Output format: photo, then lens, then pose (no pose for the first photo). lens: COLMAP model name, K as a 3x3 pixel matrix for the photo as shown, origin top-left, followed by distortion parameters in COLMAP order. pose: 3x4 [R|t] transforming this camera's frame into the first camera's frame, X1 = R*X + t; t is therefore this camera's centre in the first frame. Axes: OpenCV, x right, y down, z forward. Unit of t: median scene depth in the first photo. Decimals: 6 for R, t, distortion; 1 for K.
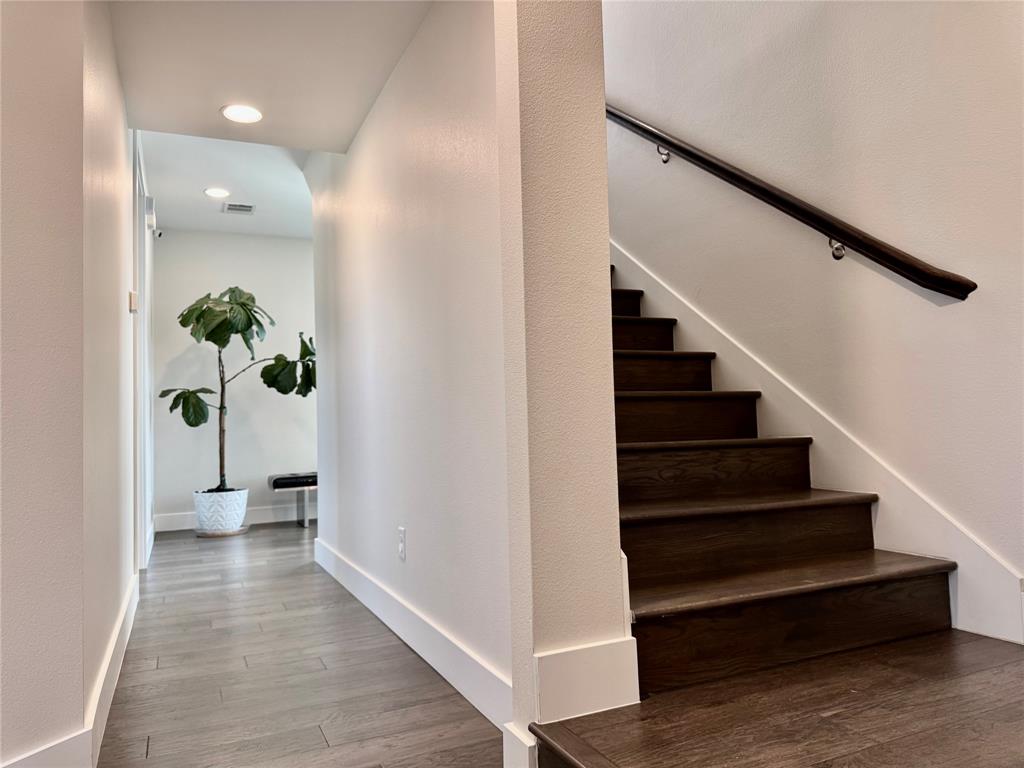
lens RADIAL K [[723.6, 0, 511.0], [0, 723.6, 385.7], [0, 0, 1]] dist [0.001426, 0.000016]
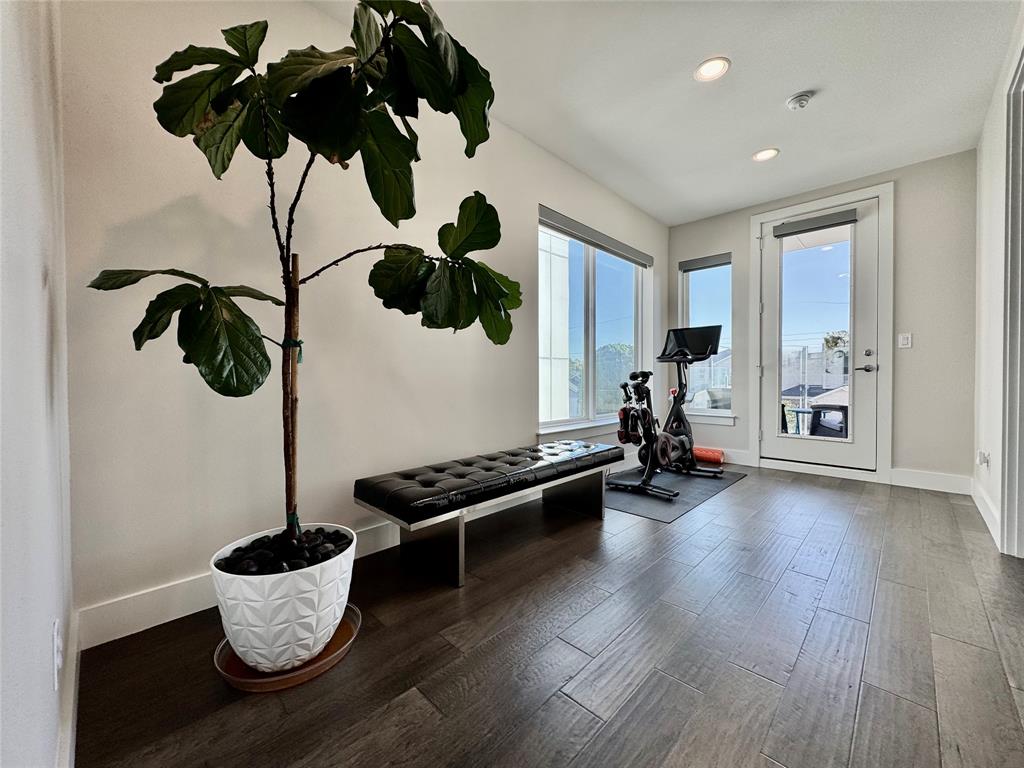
lens RADIAL K [[407.8, 0, 514.5], [0, 407.8, 378.6], [0, 0, 1]] dist [0.000322, 0.000092]
pose [[0.934099, 0.016171, 0.356647, -0.368150], [-0.037848, 0.997830, 0.053887, 0.033350], [-0.355001, -0.063834, 0.932684, 0.751625]]
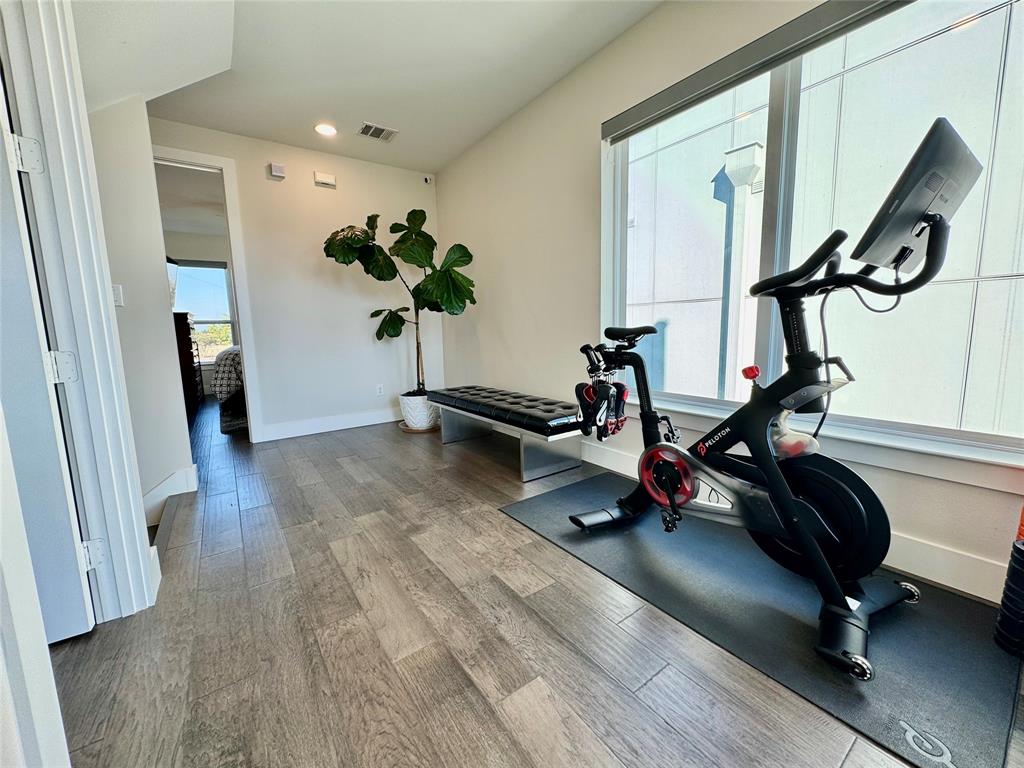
lens RADIAL K [[407.8, 0, 515.0], [0, 407.8, 382.8], [0, 0, 1]] dist [0.000322, 0.000092]
pose [[0.187883, 0.143839, -0.971602, 0.283446], [0.070776, 0.984664, 0.159459, 0.031336], [0.979638, -0.098725, 0.174822, 1.044302]]
